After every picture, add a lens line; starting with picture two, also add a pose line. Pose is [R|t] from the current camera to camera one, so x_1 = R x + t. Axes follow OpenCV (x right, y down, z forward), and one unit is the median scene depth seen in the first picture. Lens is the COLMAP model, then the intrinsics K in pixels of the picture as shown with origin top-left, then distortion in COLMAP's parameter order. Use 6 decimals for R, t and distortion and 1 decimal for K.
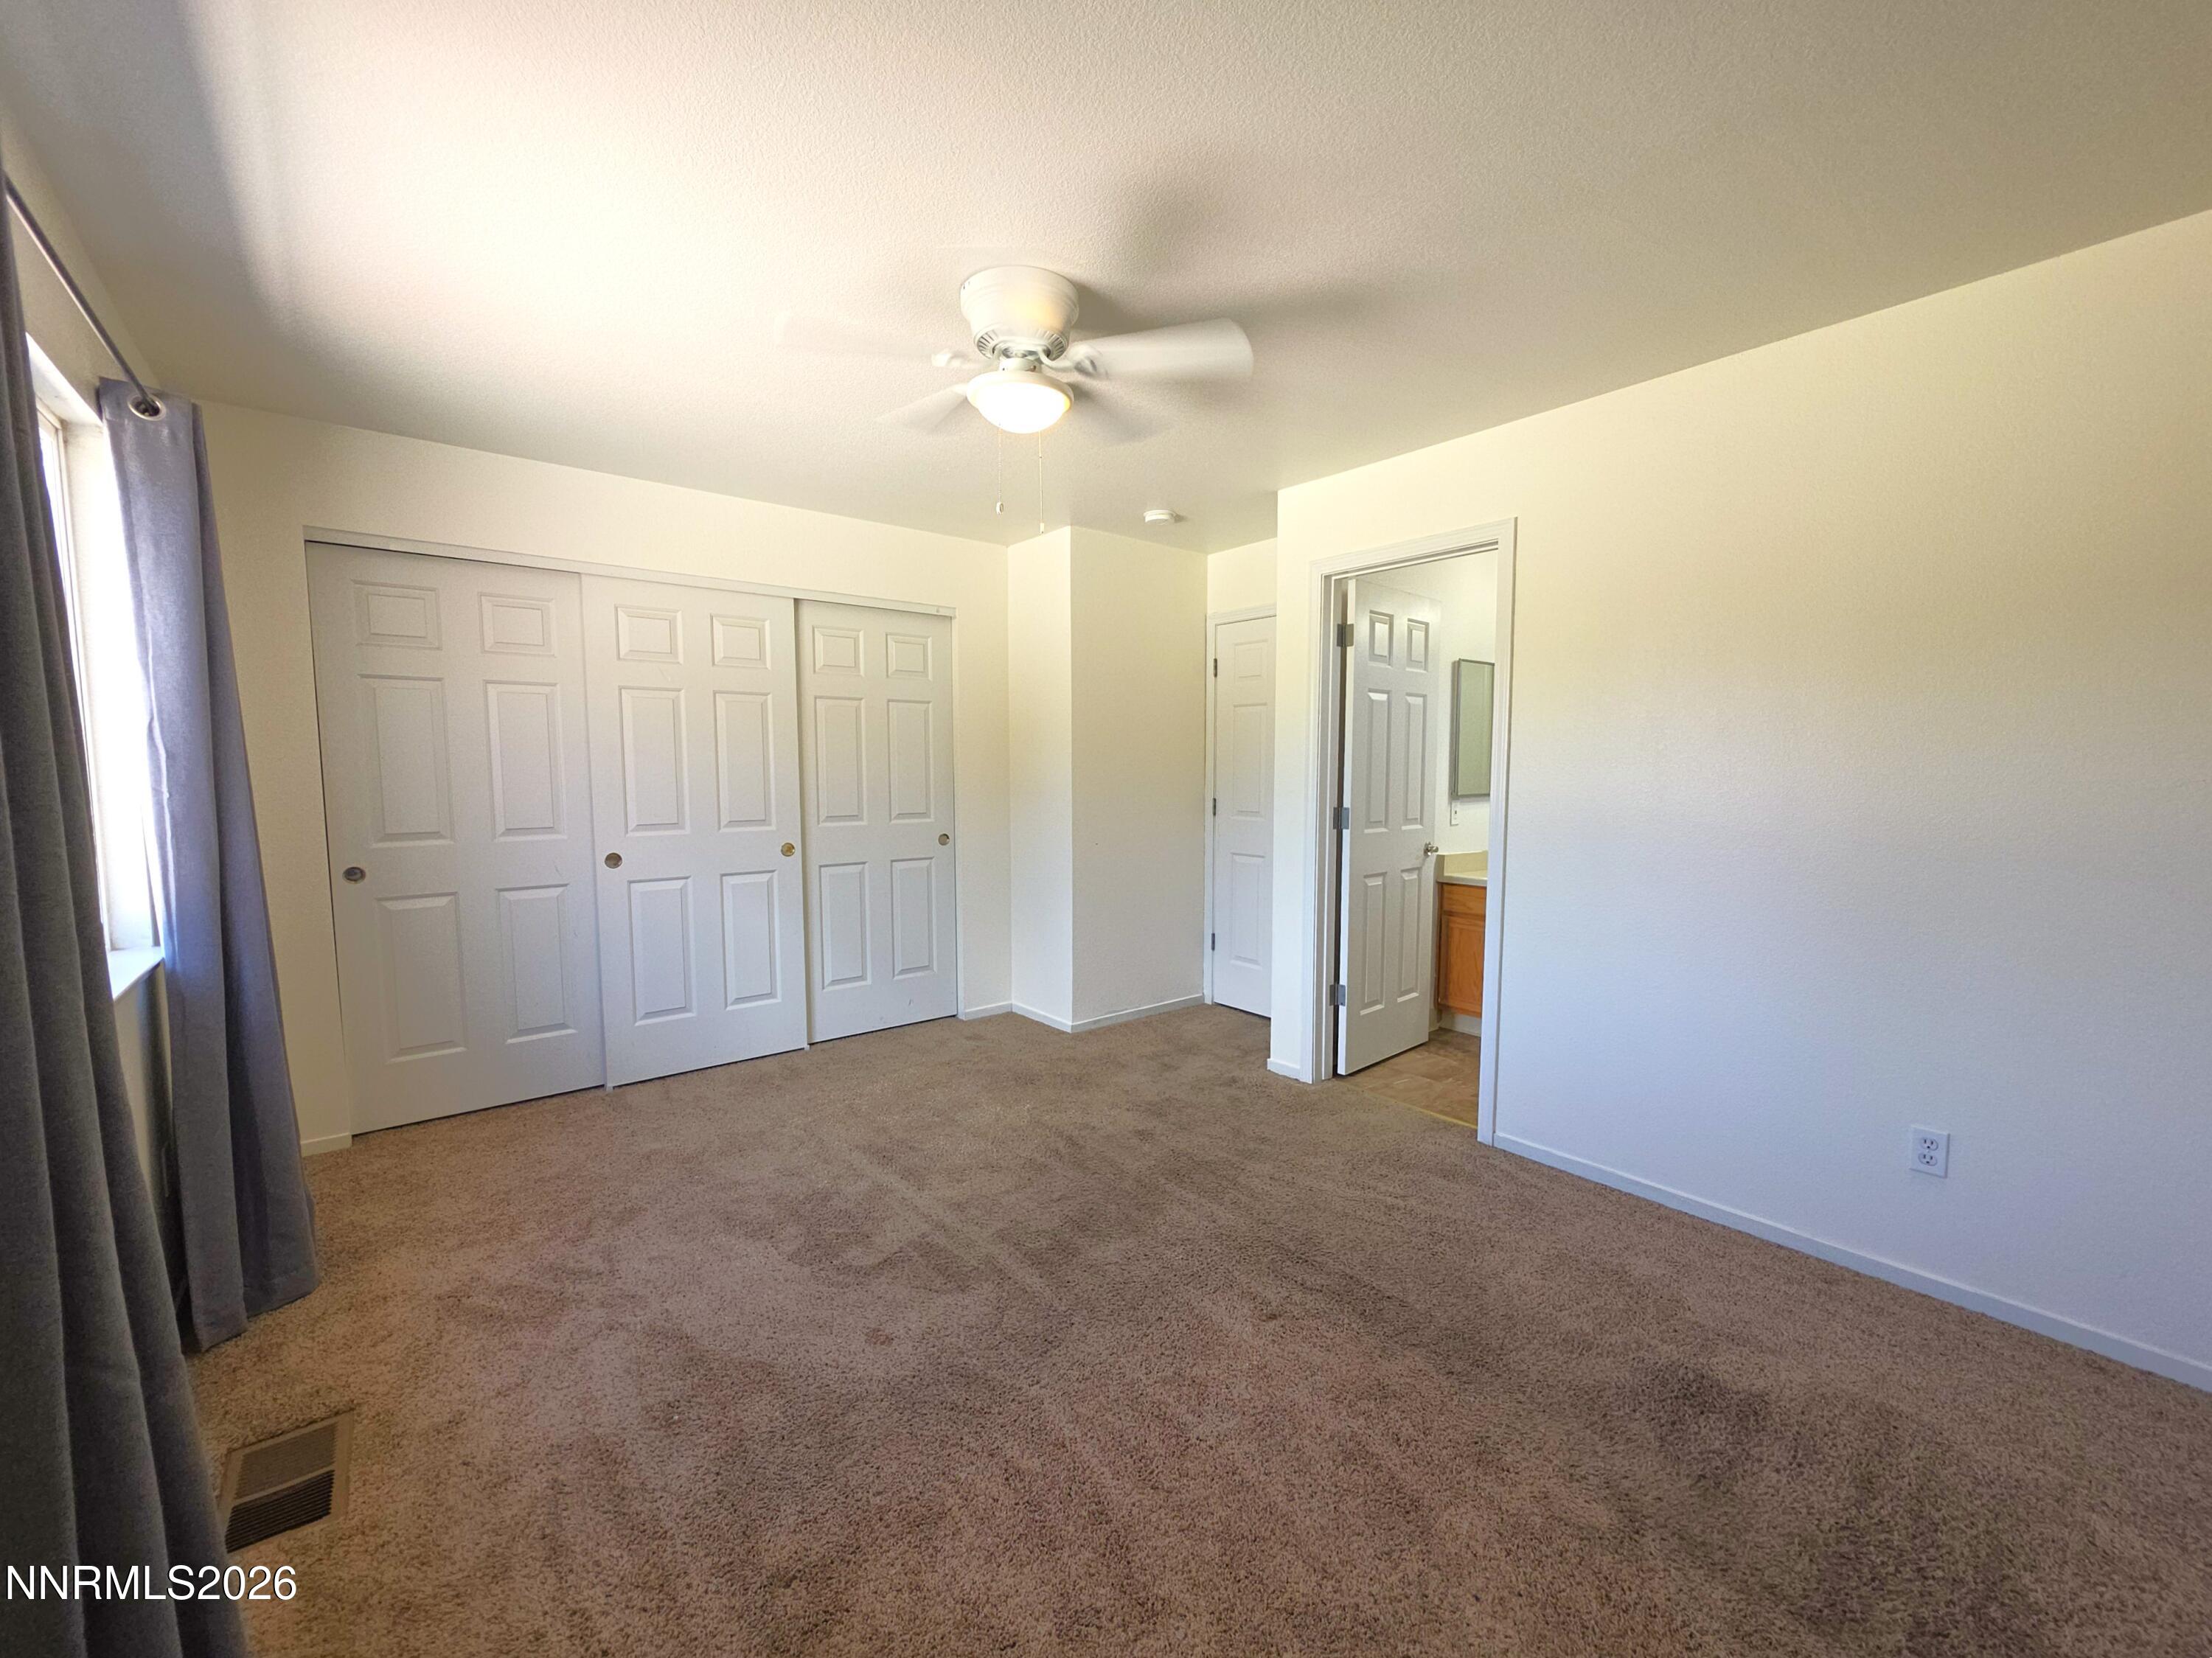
lens RADIAL K [[896.1, 0, 1116.6], [0, 896.1, 834.3], [0, 0, 1]] dist [0.001287, -0.000092]
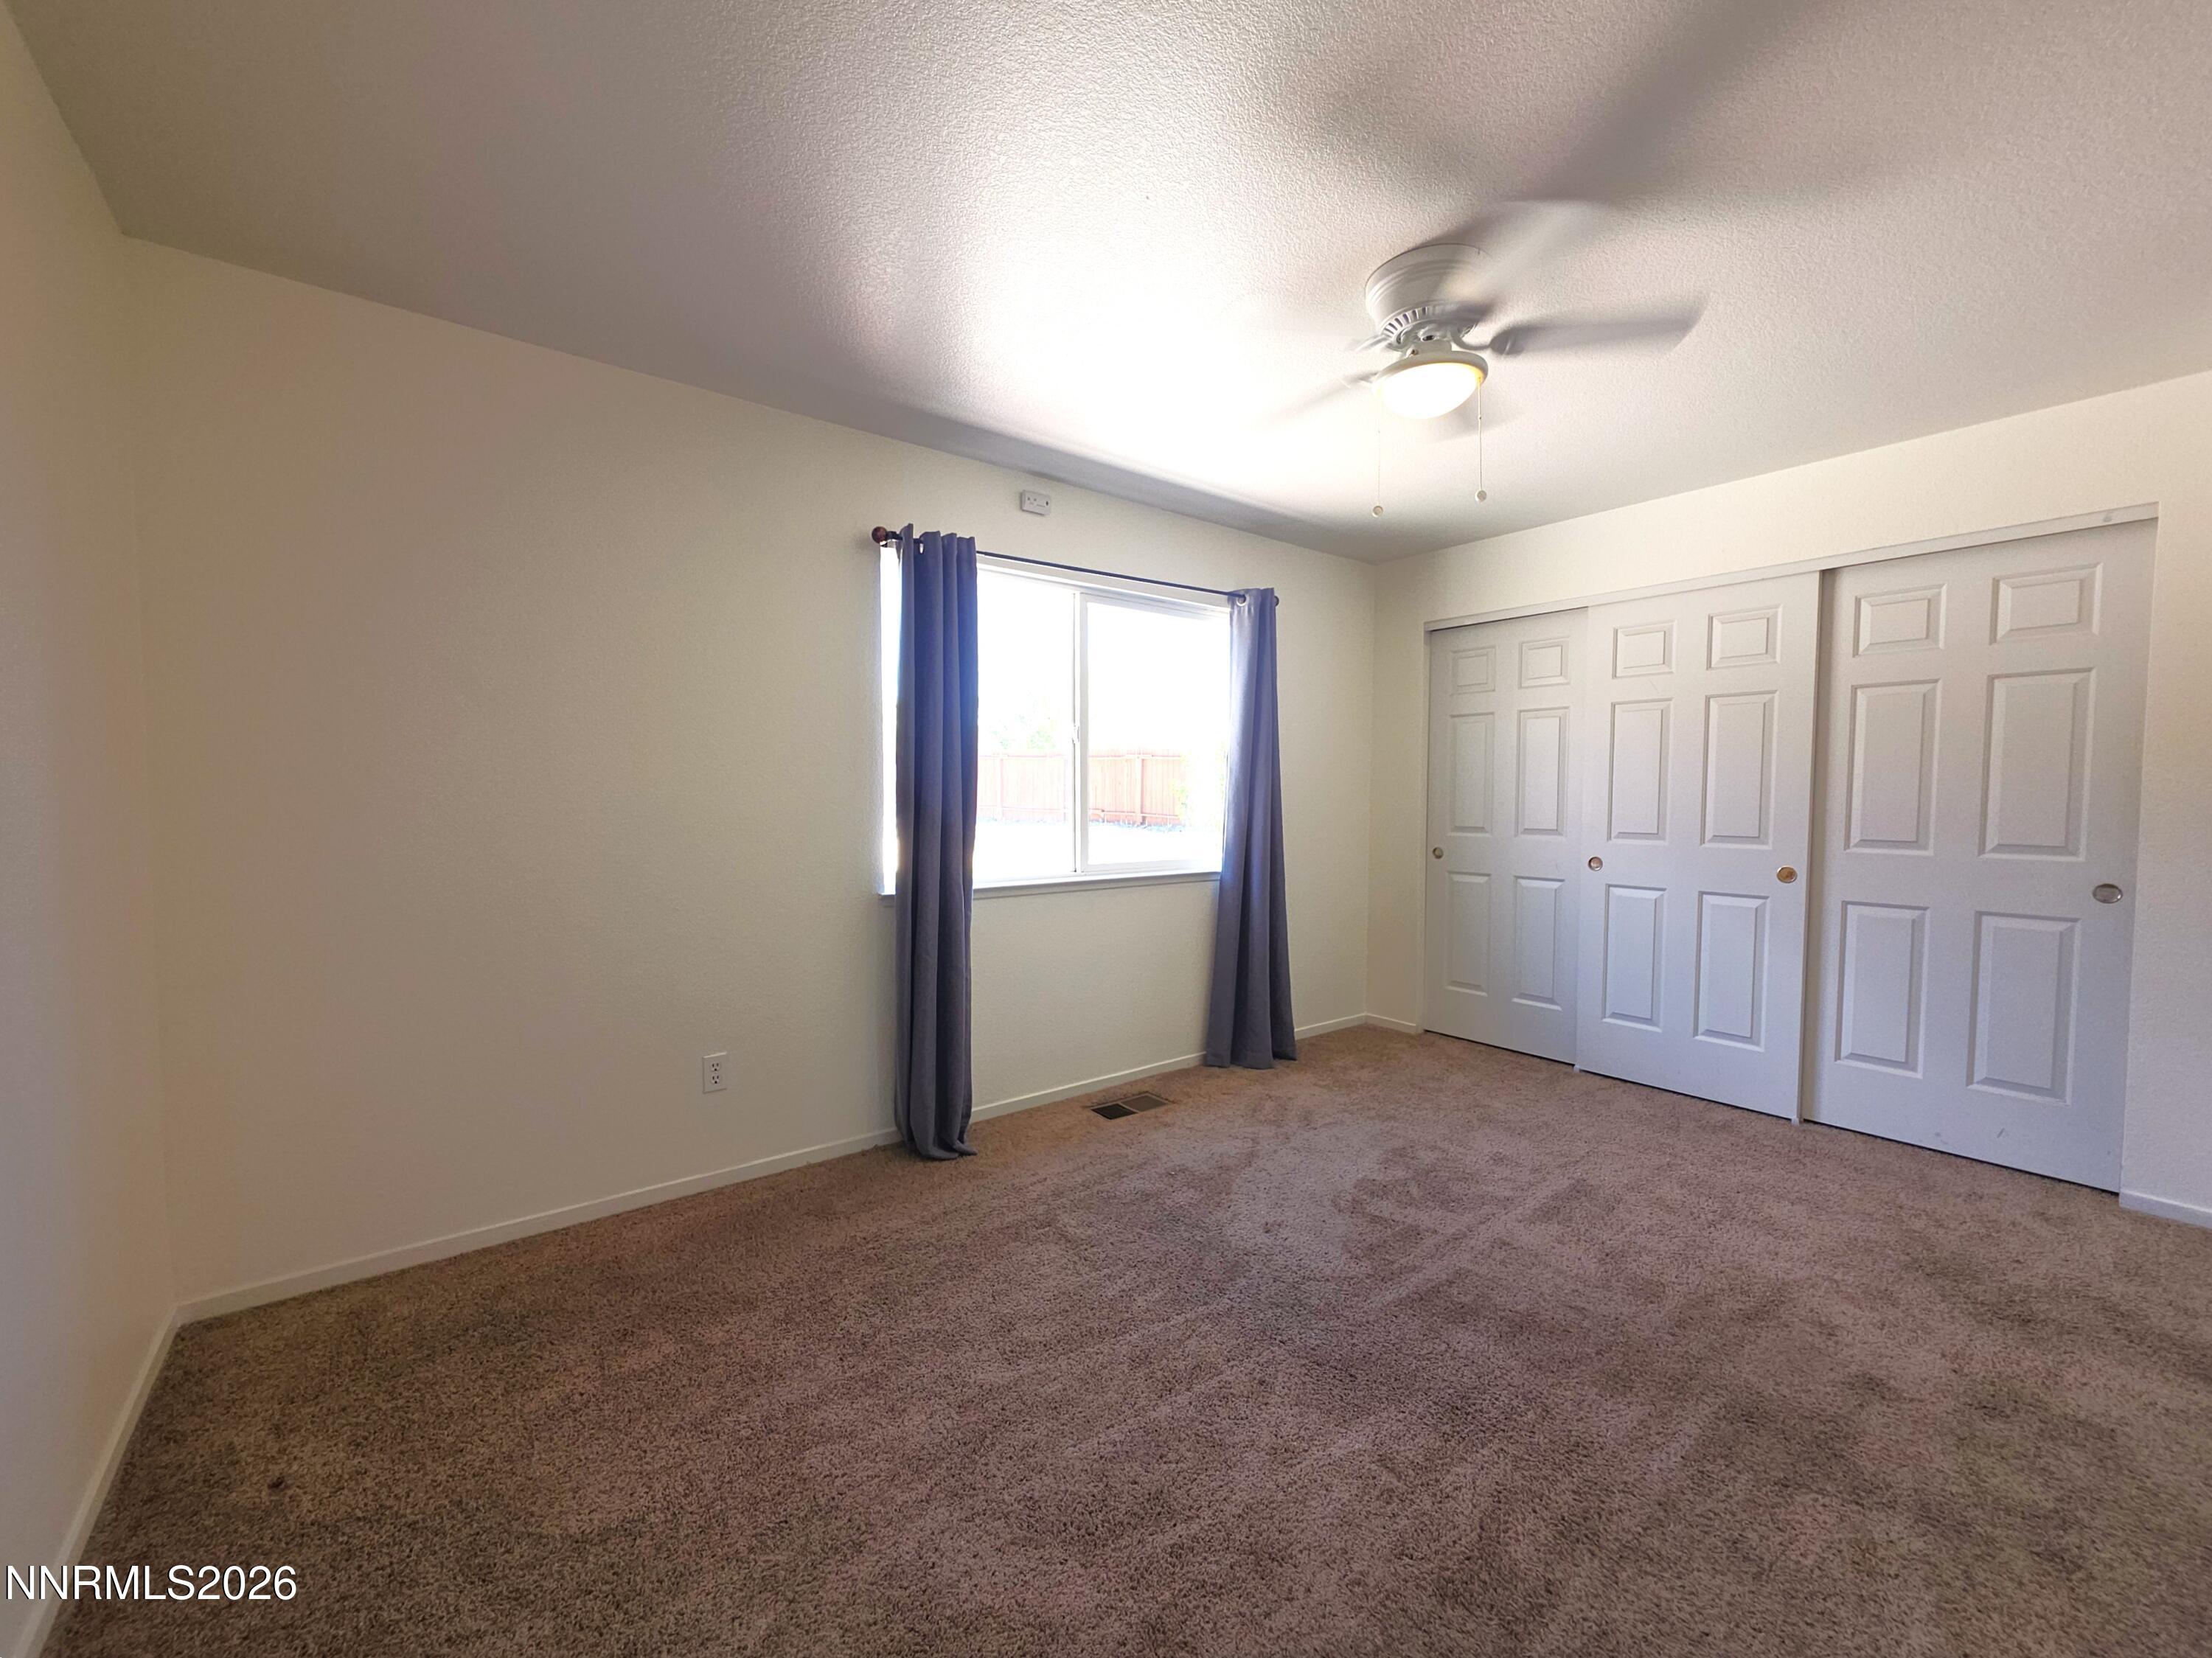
lens RADIAL K [[896.1, 0, 1116.6], [0, 896.1, 834.3], [0, 0, 1]] dist [0.001287, -0.000092]
pose [[-0.017526, 0.045185, -0.998825, 0.591377], [-0.082293, 0.995524, 0.046479, -0.009816], [0.996454, 0.083011, -0.013730, 0.475704]]
